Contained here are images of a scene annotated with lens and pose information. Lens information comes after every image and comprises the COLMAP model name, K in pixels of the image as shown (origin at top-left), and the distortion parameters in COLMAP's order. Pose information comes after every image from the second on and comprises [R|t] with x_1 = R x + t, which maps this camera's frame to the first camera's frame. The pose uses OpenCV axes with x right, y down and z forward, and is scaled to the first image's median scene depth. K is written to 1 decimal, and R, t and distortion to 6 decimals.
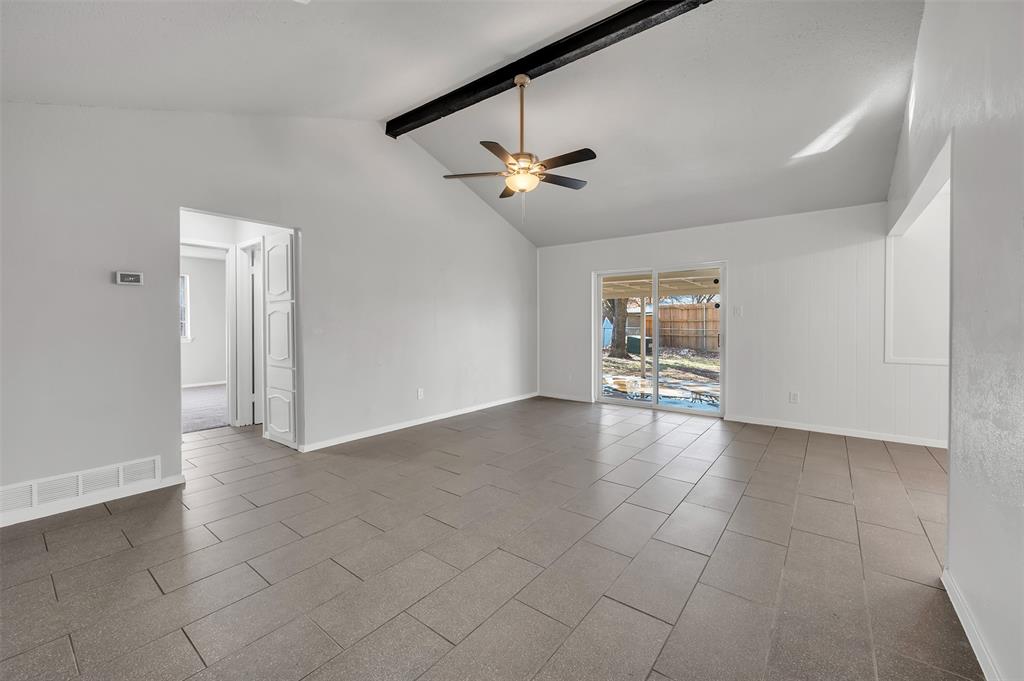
lens RADIAL K [[413.1, 0, 510.5], [0, 413.1, 324.7], [0, 0, 1]] dist [-0.001834, 0.000231]
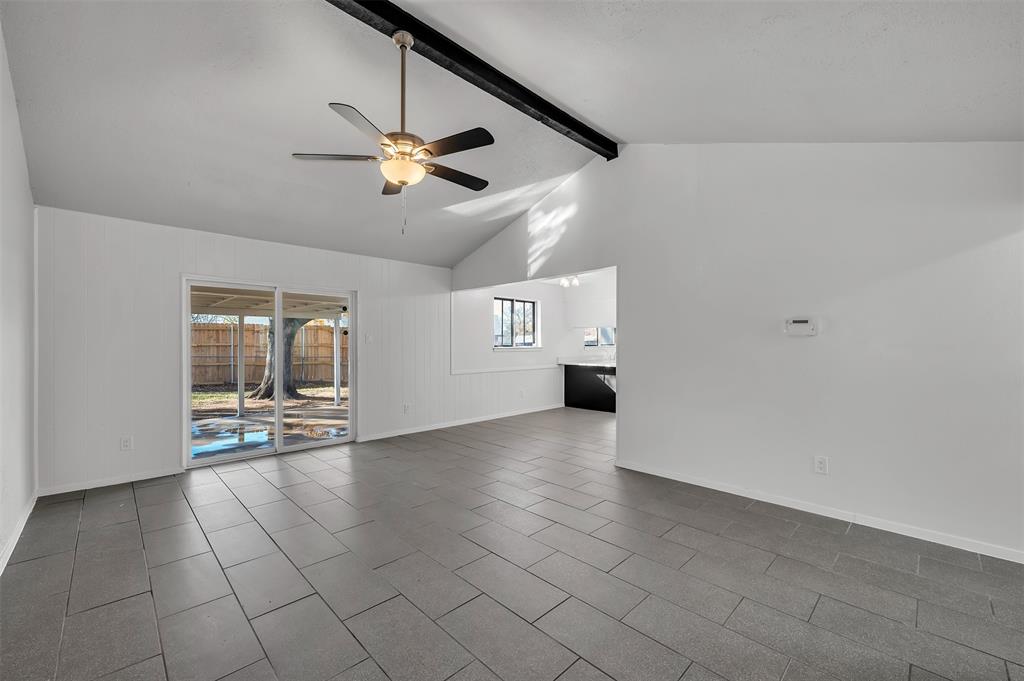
lens RADIAL K [[413.1, 0, 517.1], [0, 413.1, 342.8], [0, 0, 1]] dist [-0.001834, 0.000231]
pose [[0.126562, 0.001080, 0.991958, -0.453606], [0.002974, 0.999995, -0.001468, -0.018366], [-0.991954, 0.003136, 0.126558, 0.449935]]
